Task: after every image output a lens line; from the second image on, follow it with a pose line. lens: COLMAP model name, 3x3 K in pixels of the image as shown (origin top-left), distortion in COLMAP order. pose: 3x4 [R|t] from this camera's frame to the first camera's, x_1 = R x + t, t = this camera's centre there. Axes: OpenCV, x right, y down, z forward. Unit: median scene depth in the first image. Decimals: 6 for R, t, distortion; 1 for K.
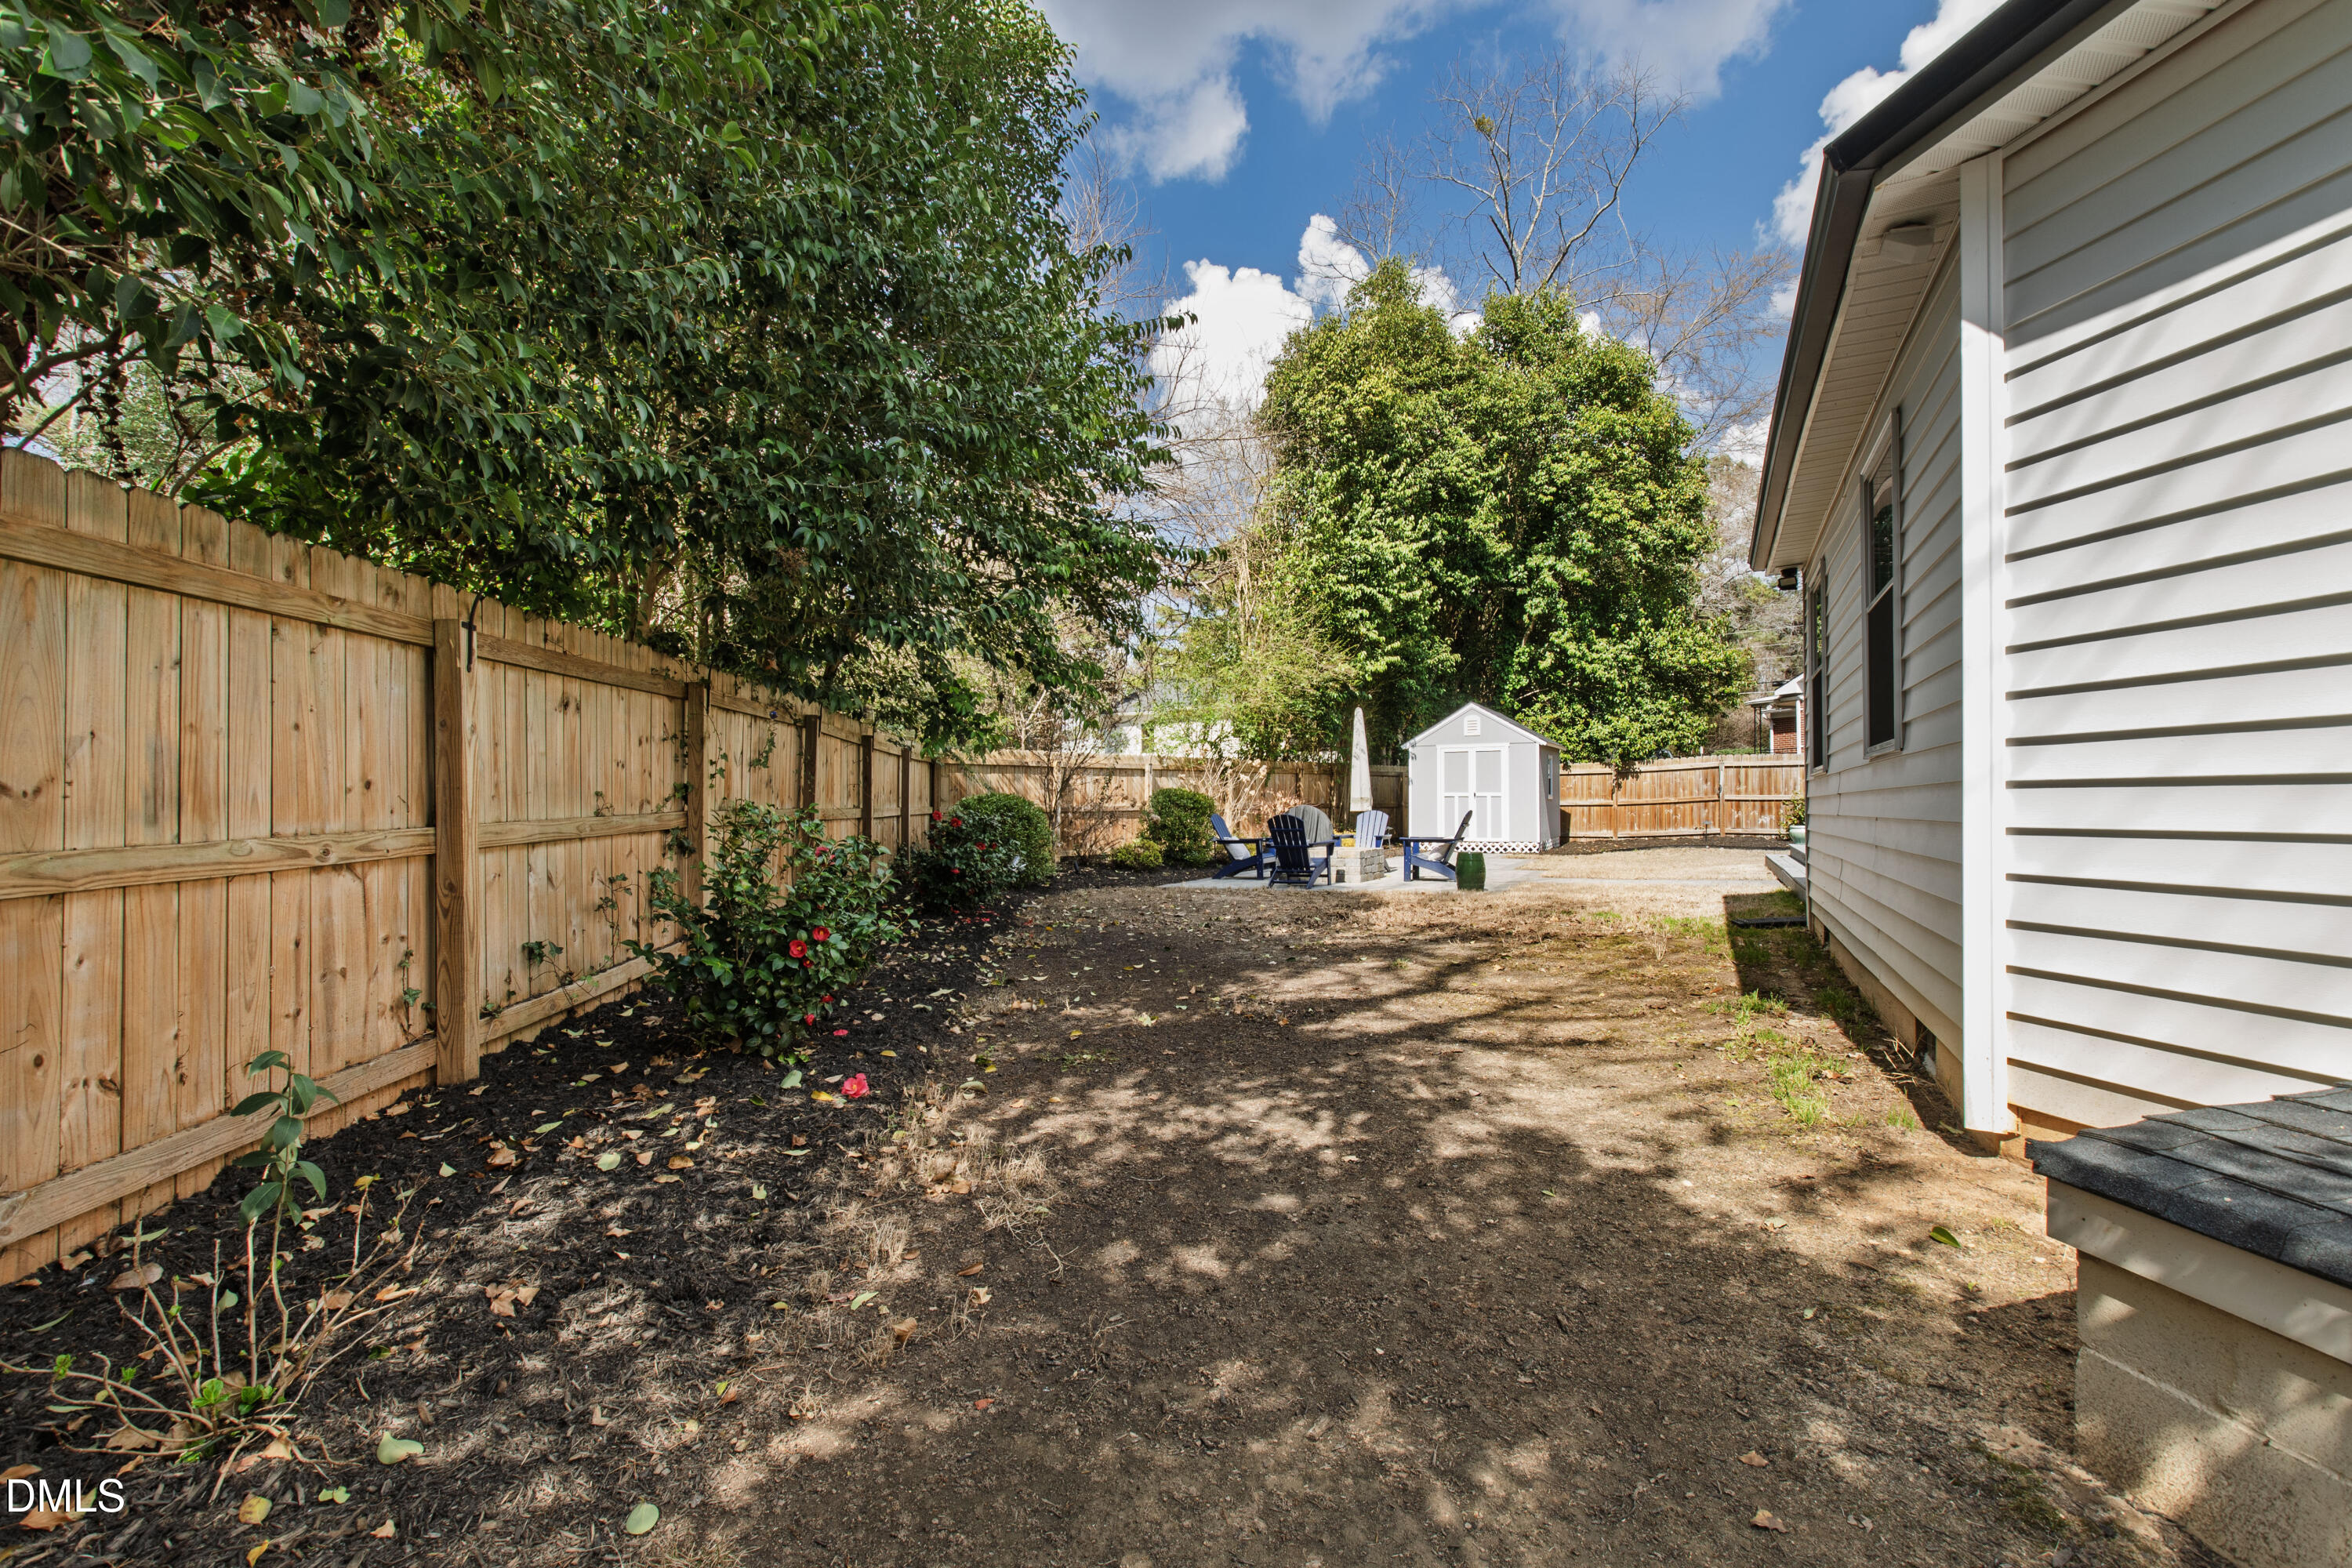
lens RADIAL K [[1010.4, 0, 1178.7], [0, 1010.4, 788.6], [0, 0, 1]] dist [0.011893, 0.000481]
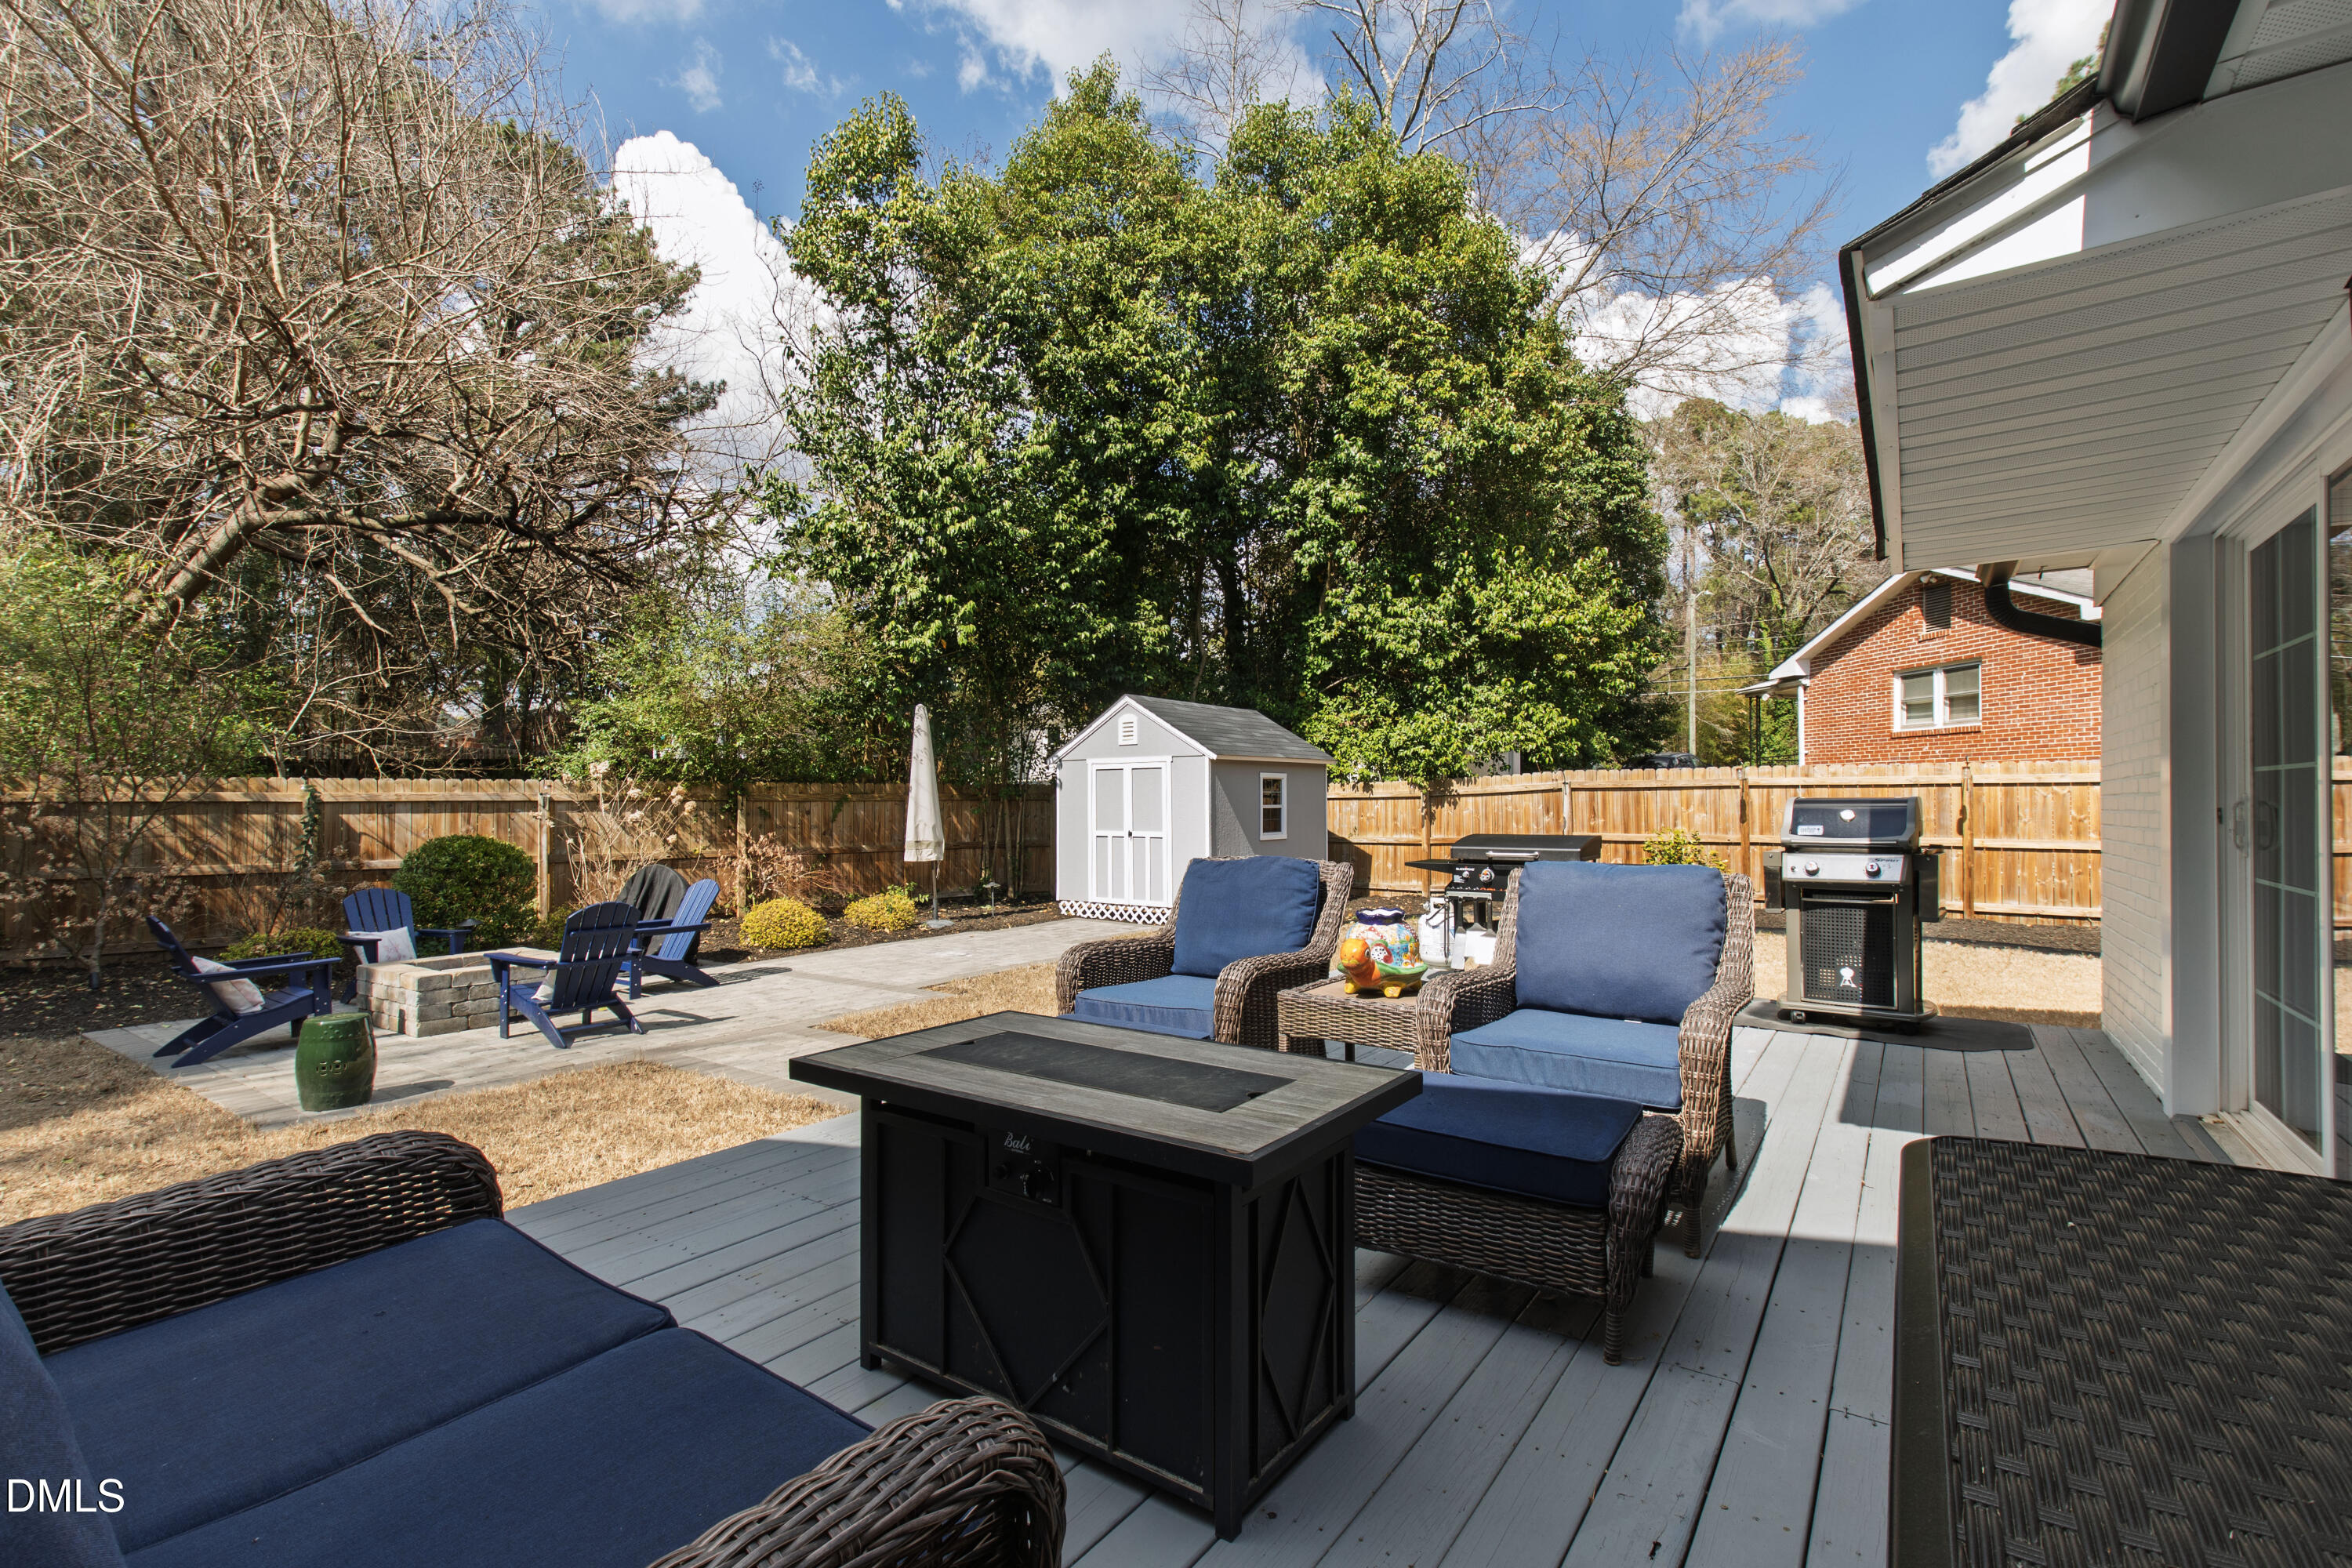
lens RADIAL K [[1010.4, 0, 1174.7], [0, 1010.4, 775.0], [0, 0, 1]] dist [0.011893, 0.000481]
pose [[0.985827, -0.003907, -0.167721, 0.382850], [0.000353, 0.999775, -0.021218, -0.015575], [0.167766, 0.020858, 0.985606, 0.316049]]
